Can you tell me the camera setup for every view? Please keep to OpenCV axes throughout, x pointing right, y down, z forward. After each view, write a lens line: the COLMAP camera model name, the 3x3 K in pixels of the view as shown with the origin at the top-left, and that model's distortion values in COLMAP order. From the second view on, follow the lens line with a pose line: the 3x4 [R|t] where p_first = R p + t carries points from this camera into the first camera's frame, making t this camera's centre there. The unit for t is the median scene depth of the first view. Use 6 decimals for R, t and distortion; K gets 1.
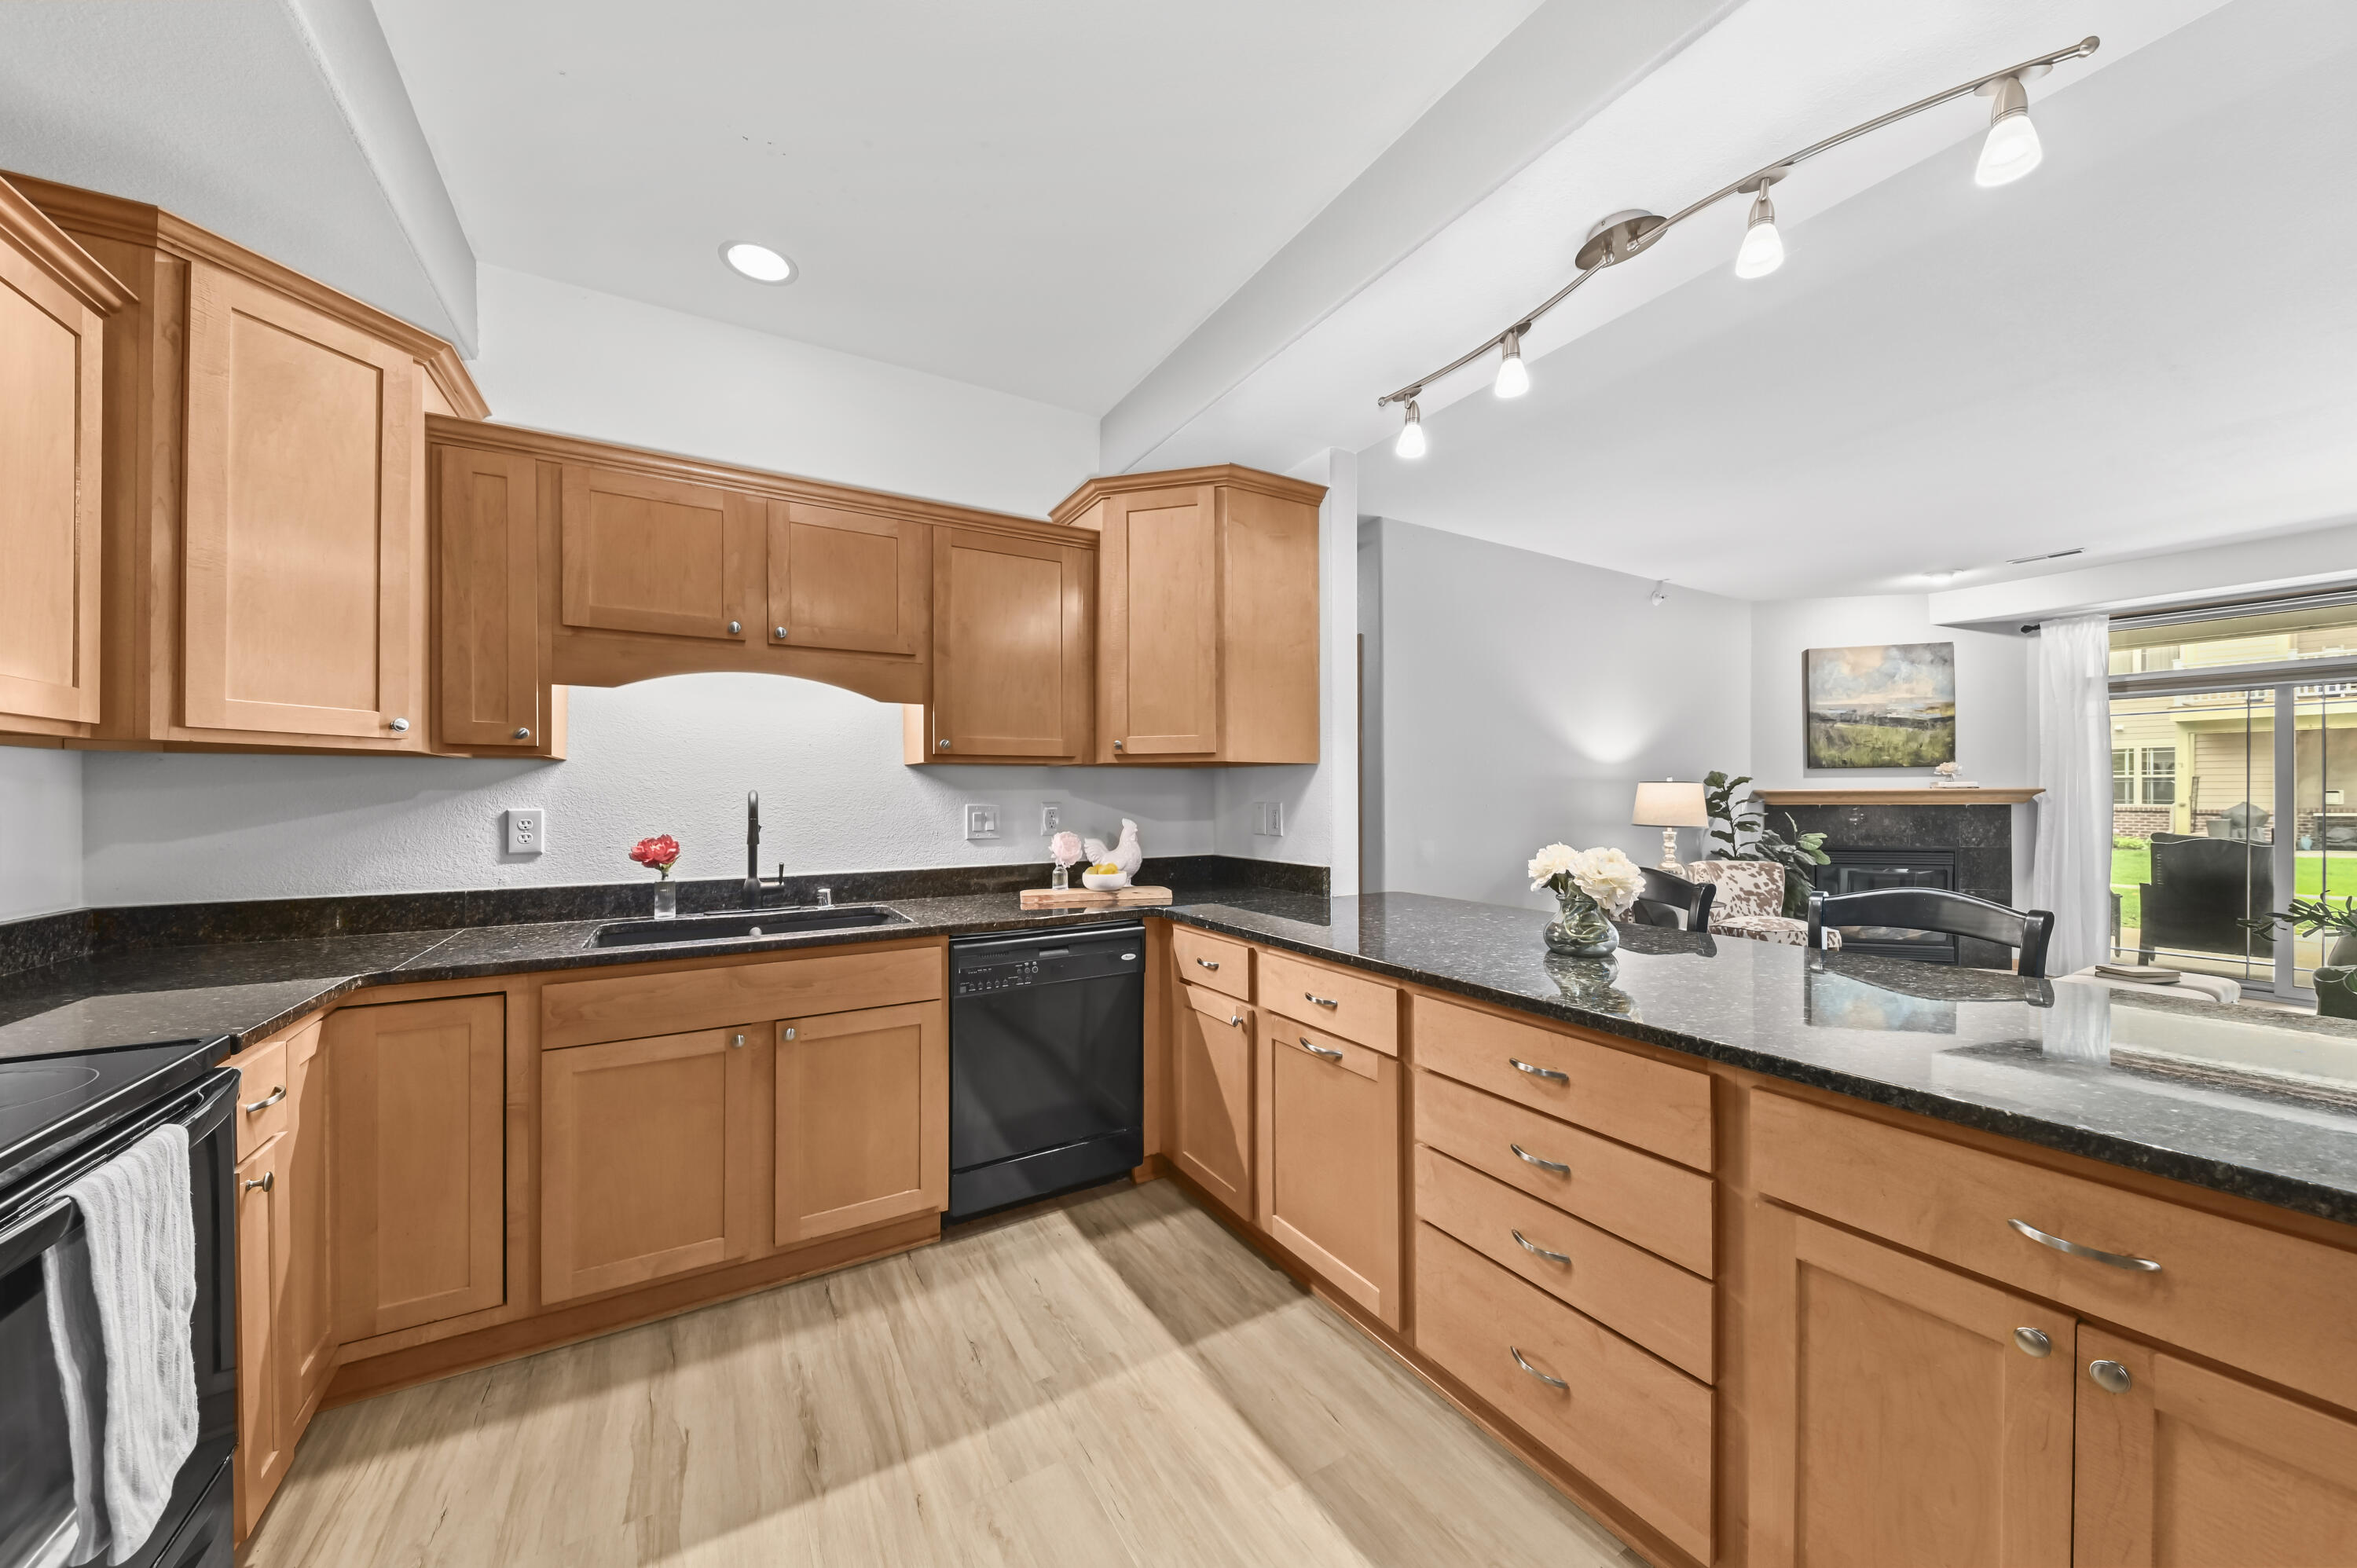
lens RADIAL K [[811.8, 0, 1185.2], [0, 811.8, 791.2], [0, 0, 1]] dist [0.004026, -0.004182]
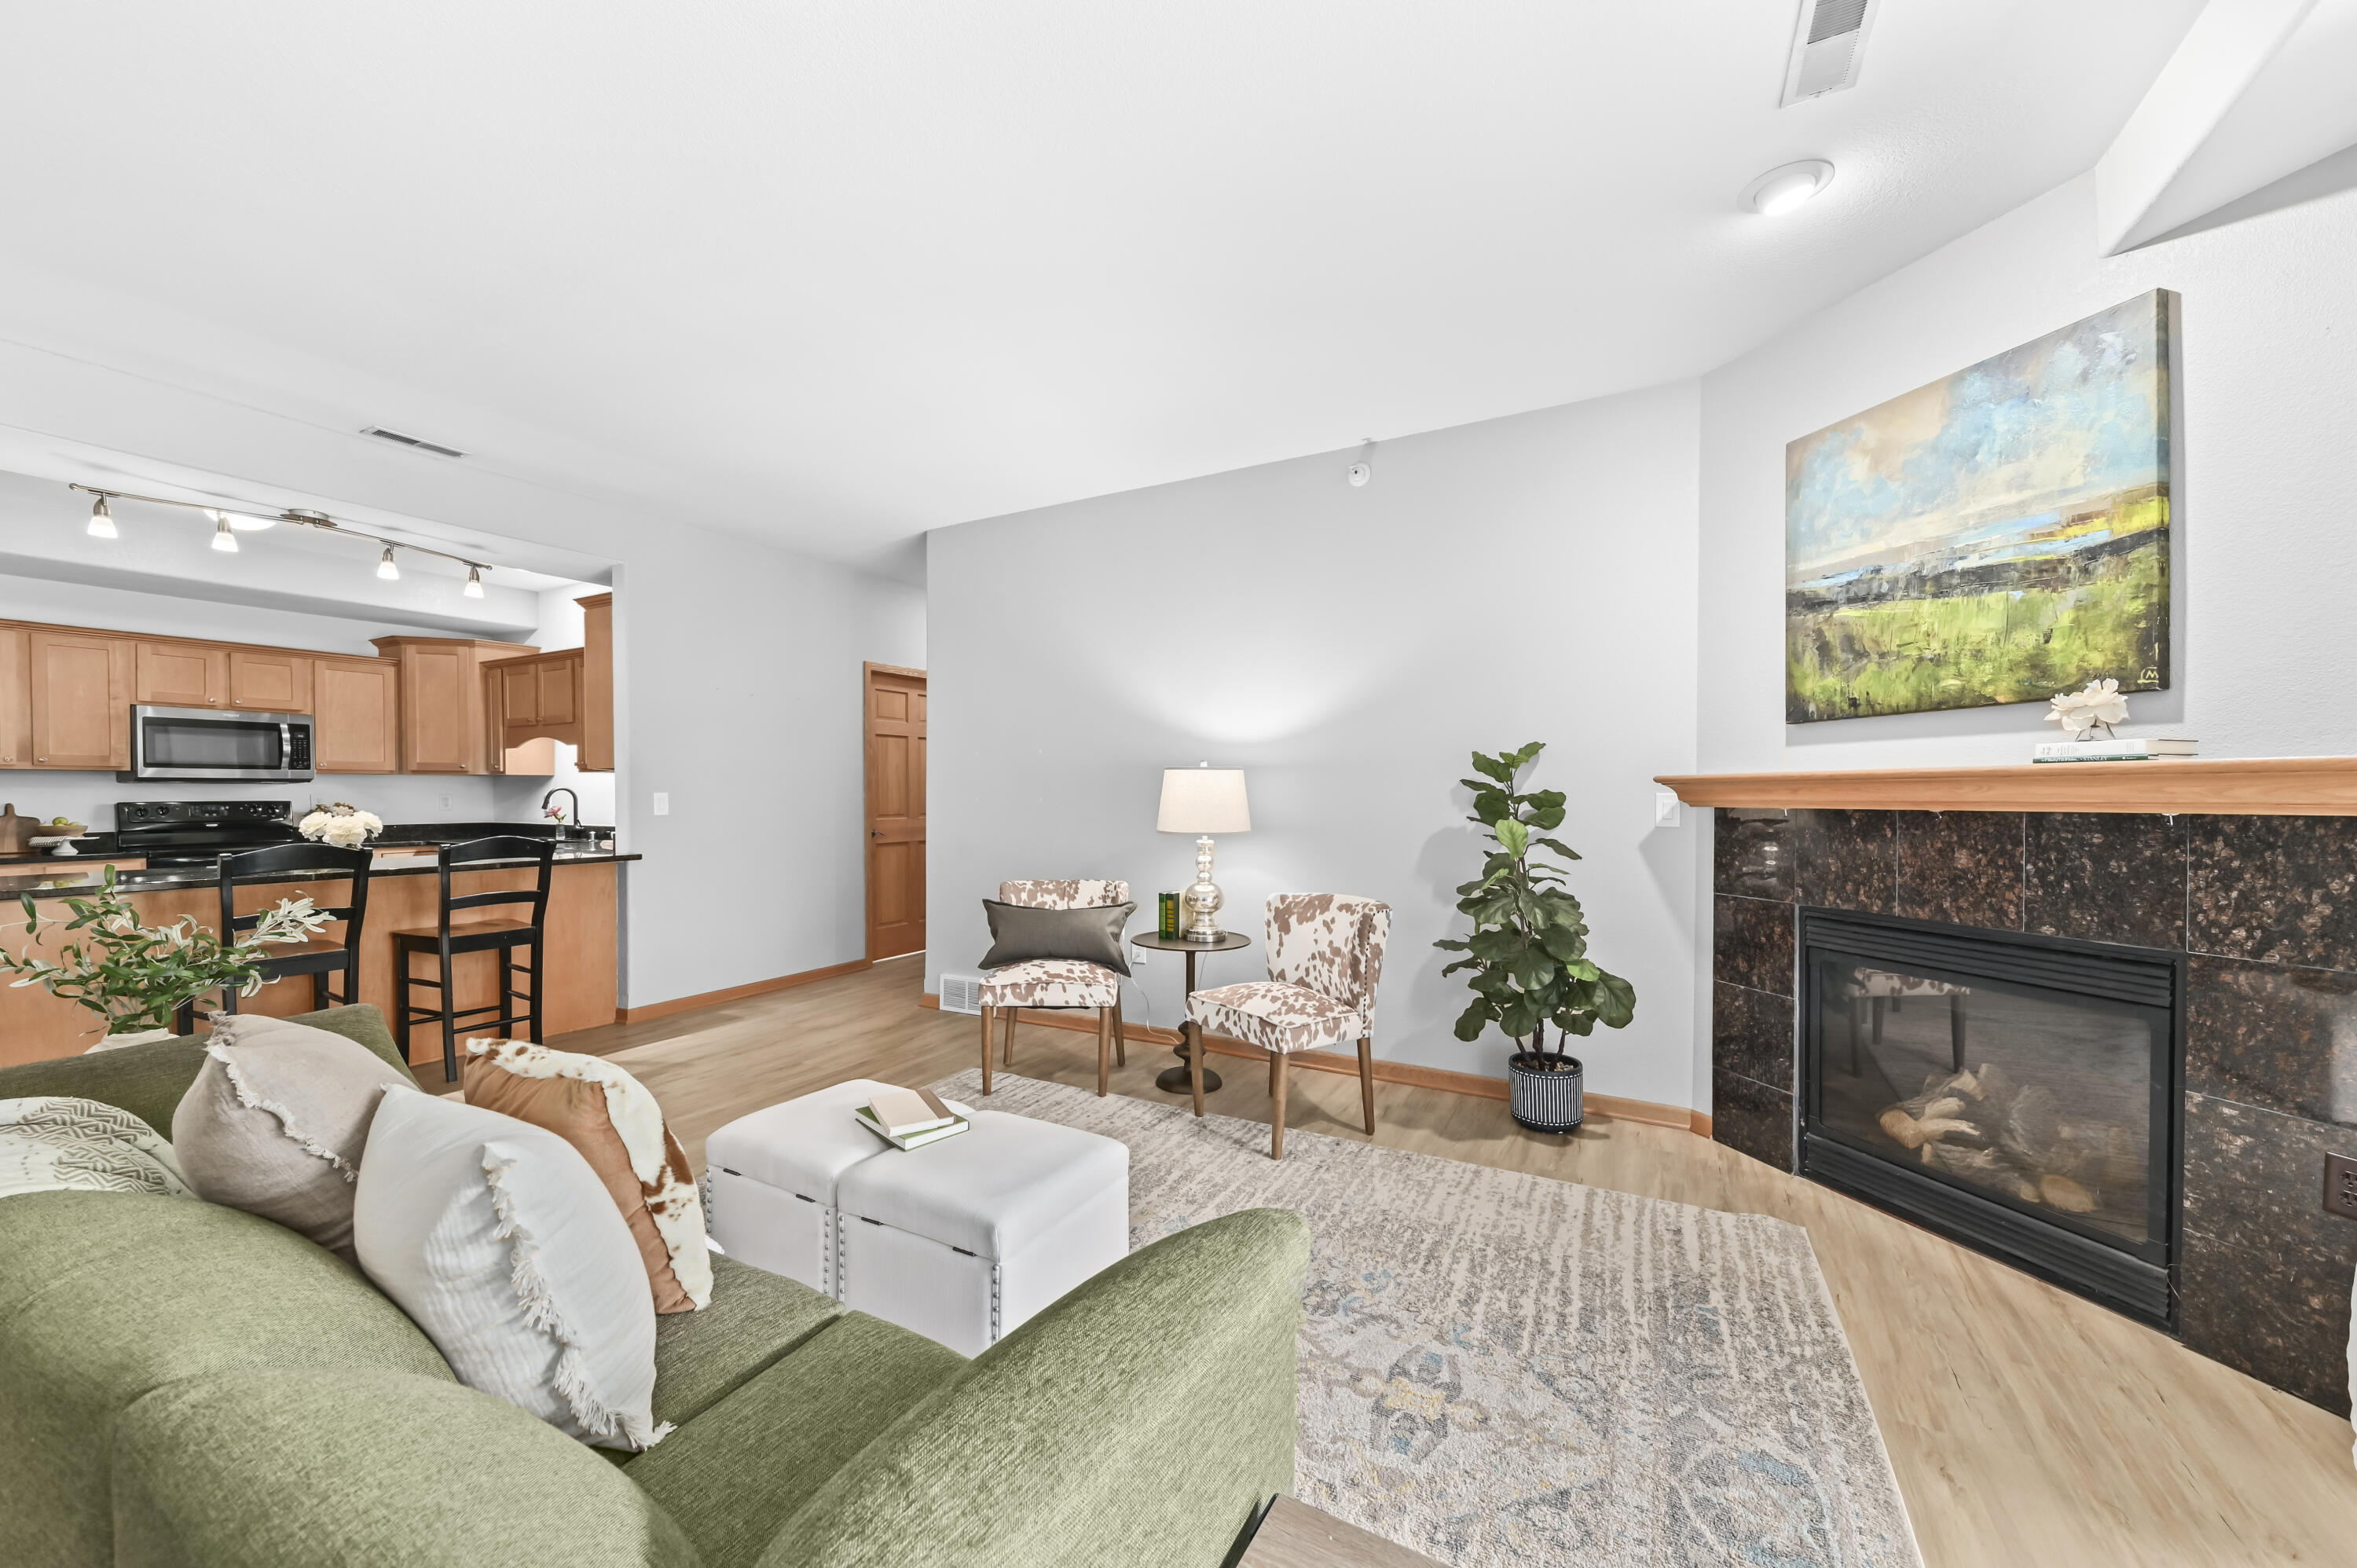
lens RADIAL K [[847.7, 0, 1194.0], [0, 847.7, 801.6], [0, 0, 1]] dist [0.002044, -0.003095]
pose [[0.522365, 0.009181, -0.852673, 2.552389], [0.002070, 0.999925, 0.012034, 0.017788], [0.852720, -0.008051, 0.522307, 1.288049]]
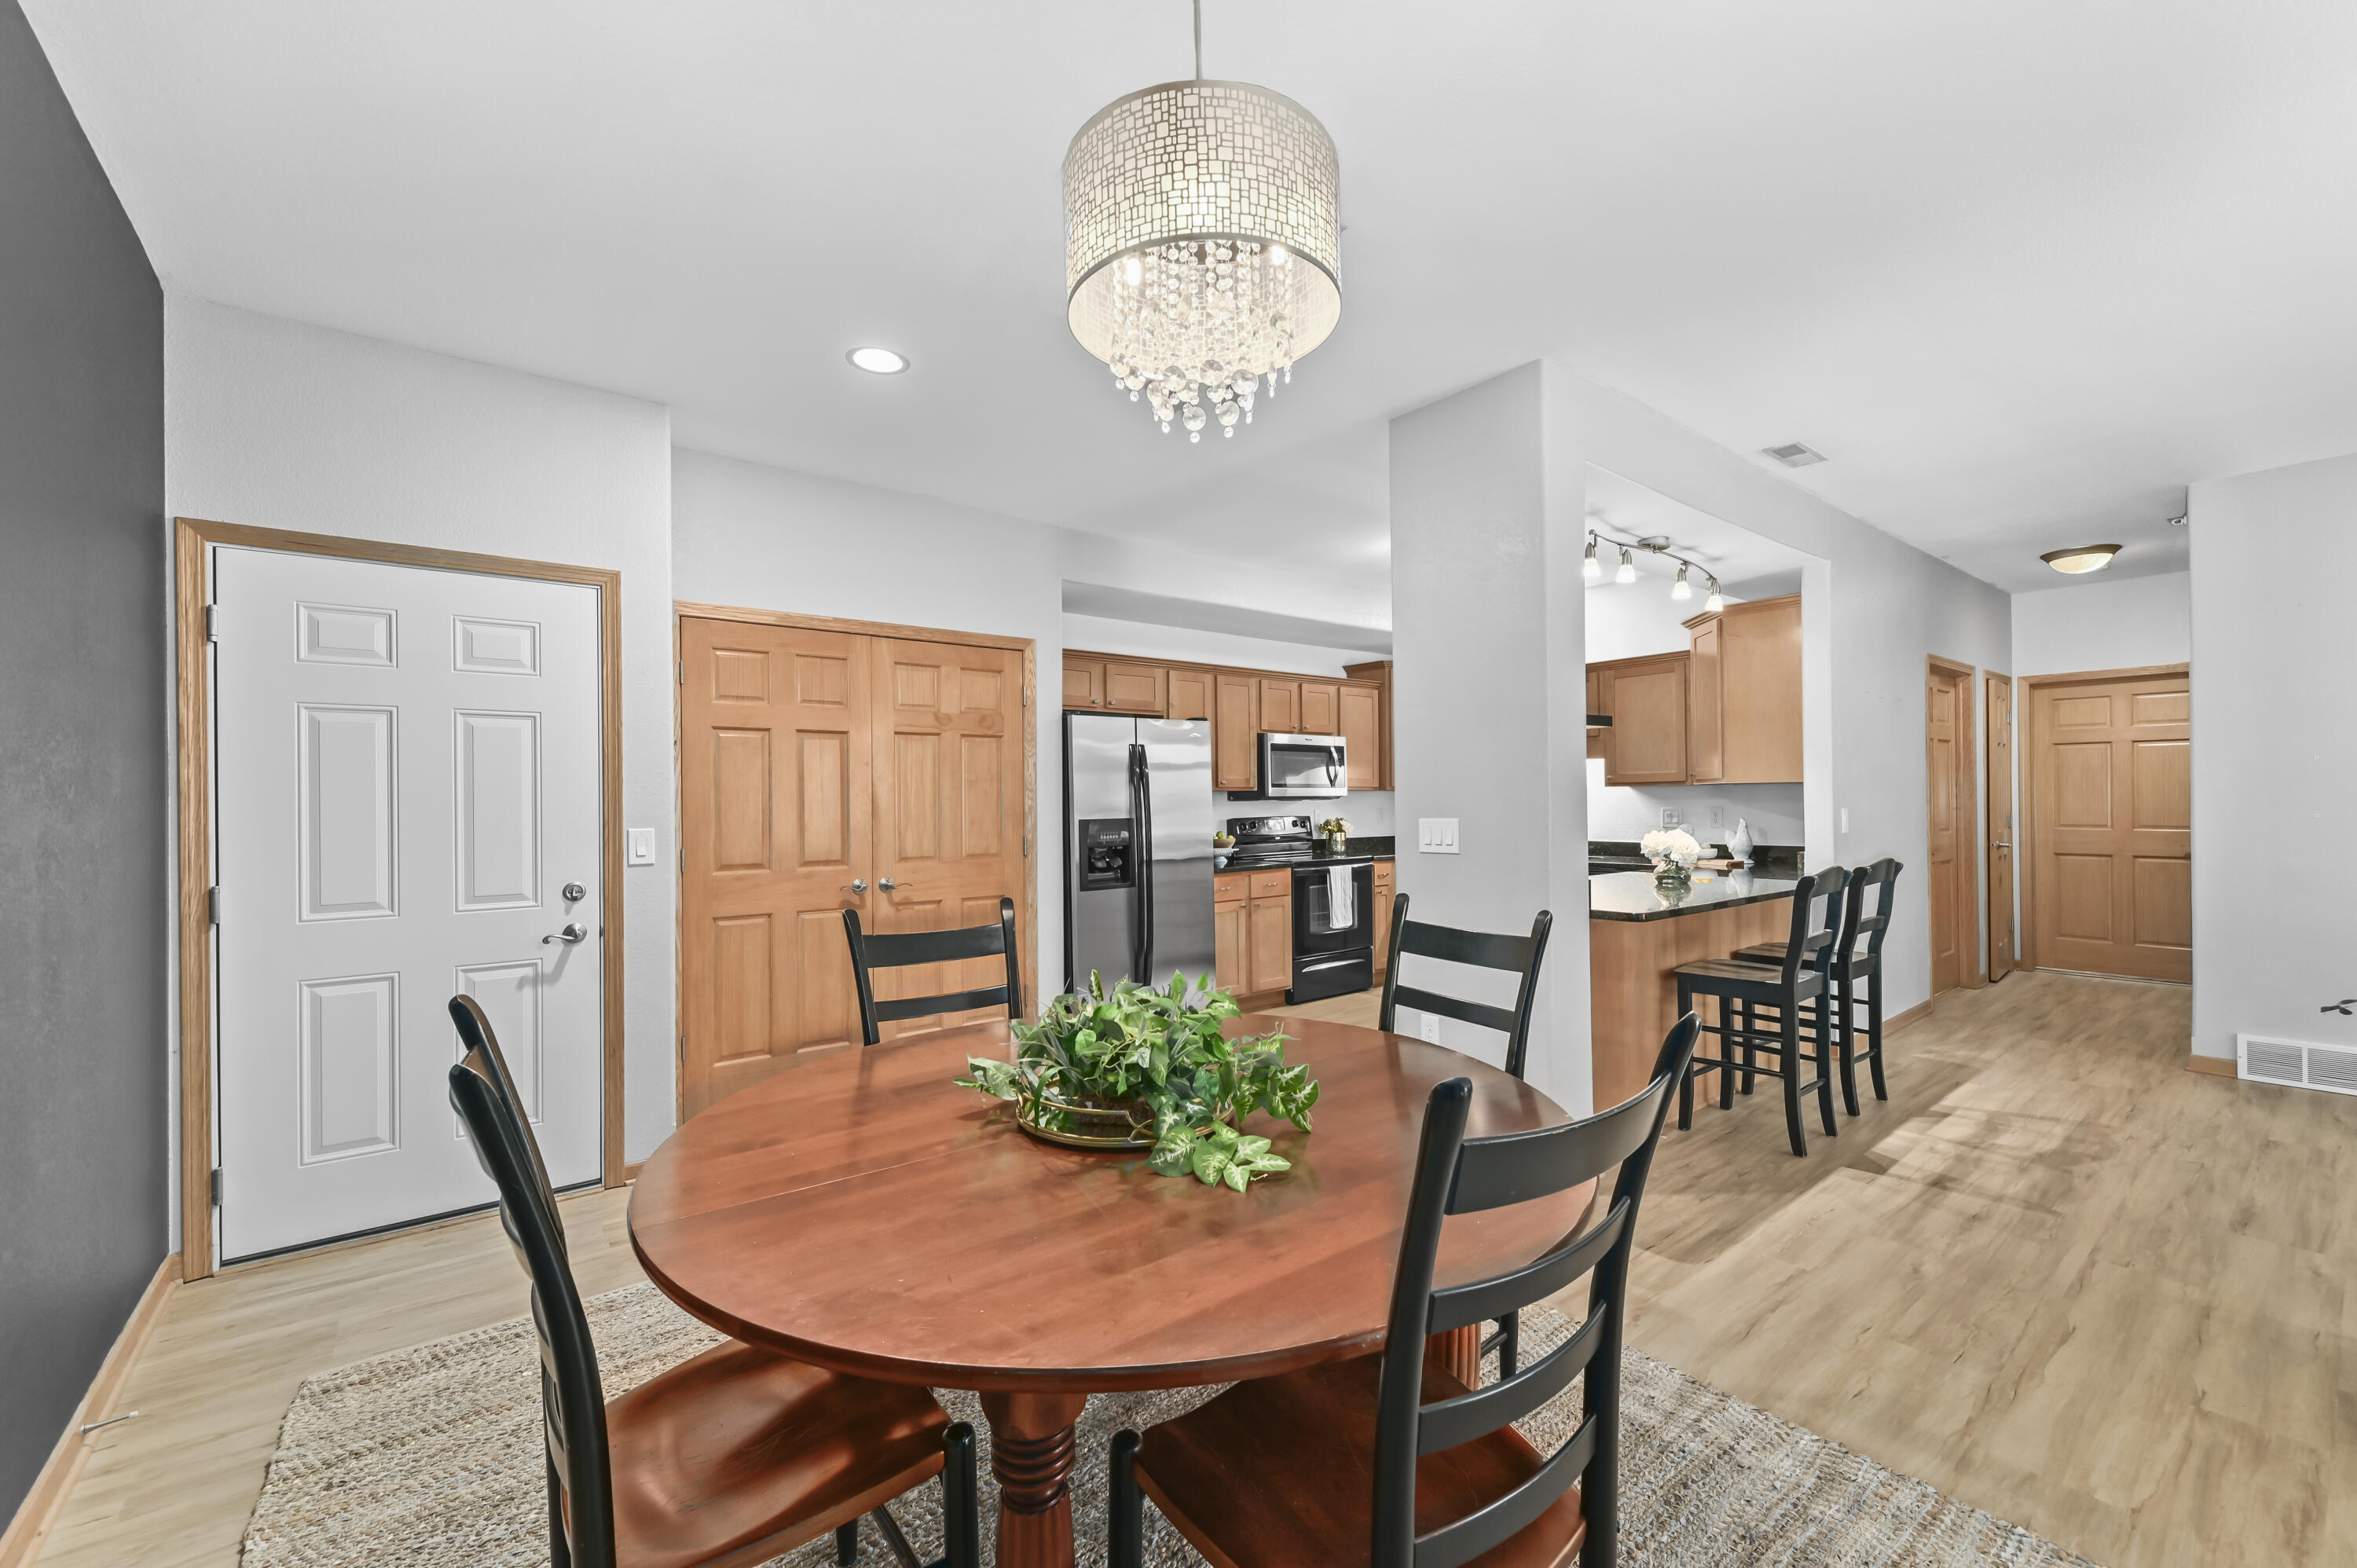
lens RADIAL K [[940.8, 0, 1186.4], [0, 940.8, 804.3], [0, 0, 1]] dist [0.002305, -0.000328]
pose [[0.135486, 0.003924, -0.990772, 1.998520], [0.011672, 0.999916, 0.005557, -0.018711], [0.990711, -0.012317, 0.135428, -0.388021]]
